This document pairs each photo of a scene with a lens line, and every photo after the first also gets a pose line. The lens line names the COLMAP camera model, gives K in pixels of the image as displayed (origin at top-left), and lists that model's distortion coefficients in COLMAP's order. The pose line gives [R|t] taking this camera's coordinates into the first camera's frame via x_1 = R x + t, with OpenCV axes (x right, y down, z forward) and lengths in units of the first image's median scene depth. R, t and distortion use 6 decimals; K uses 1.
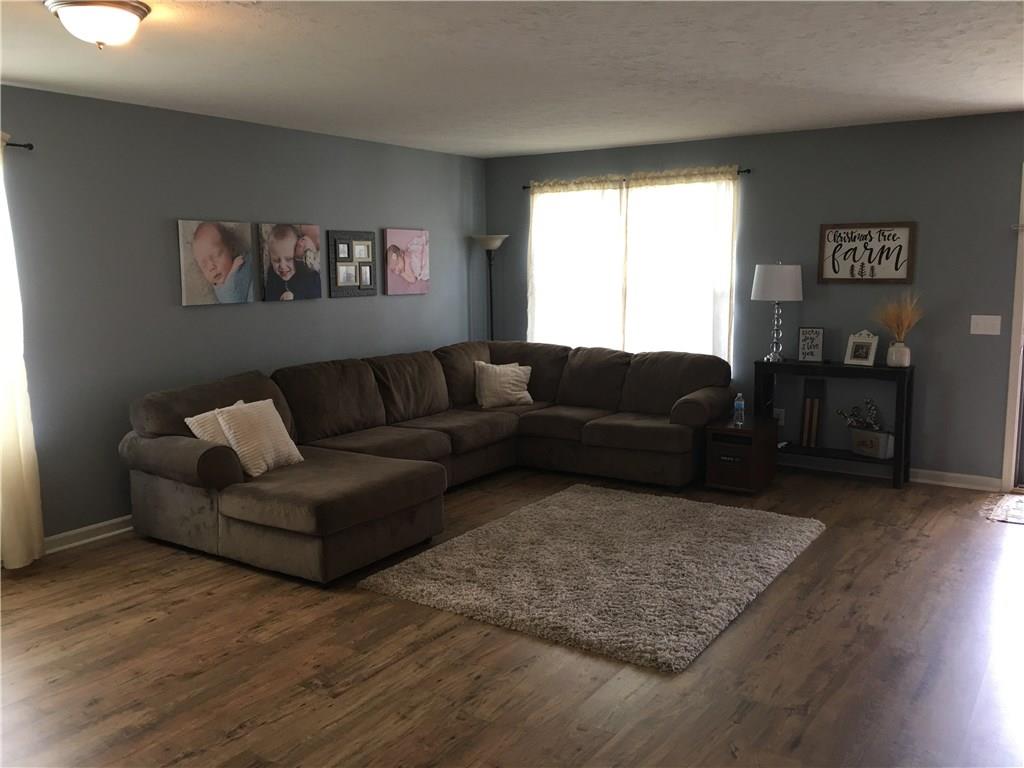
lens RADIAL K [[876.5, 0, 512.2], [0, 876.5, 372.9], [0, 0, 1]] dist [0.078042, -0.105059]
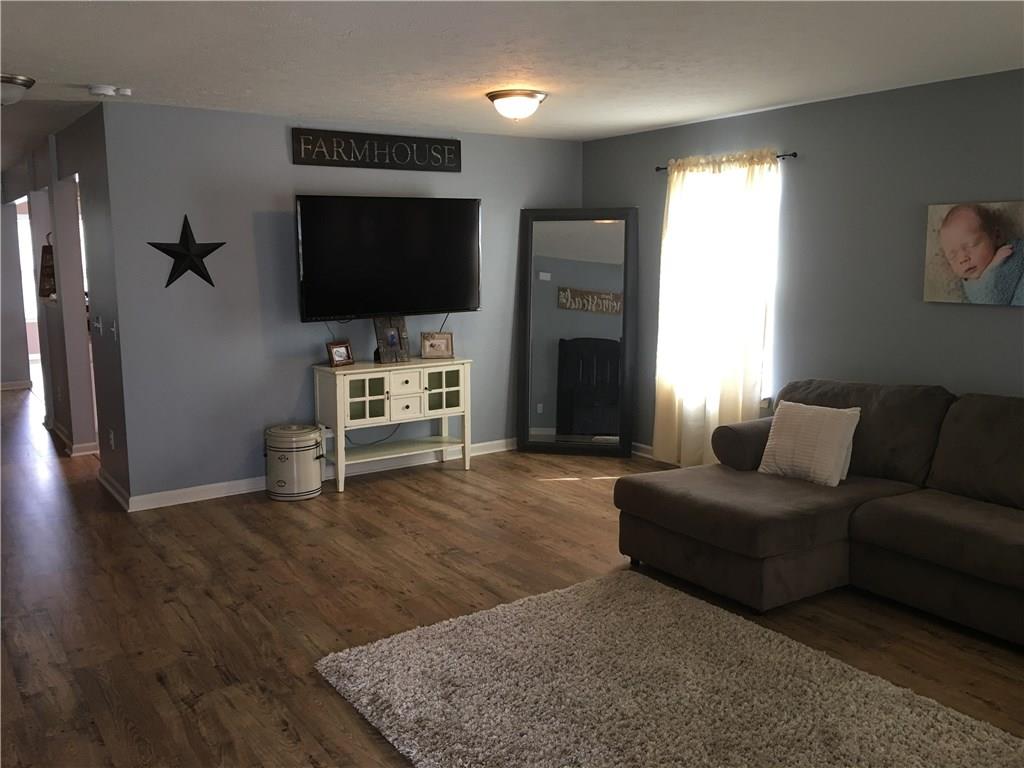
lens RADIAL K [[873.1, 0, 515.2], [0, 873.1, 372.3], [0, 0, 1]] dist [0.070207, -0.002480]
pose [[-0.361517, 0.148790, -0.920417, 0.623670], [-0.104336, 0.974528, 0.198519, -0.141886], [0.926509, 0.167801, -0.336784, 0.934757]]
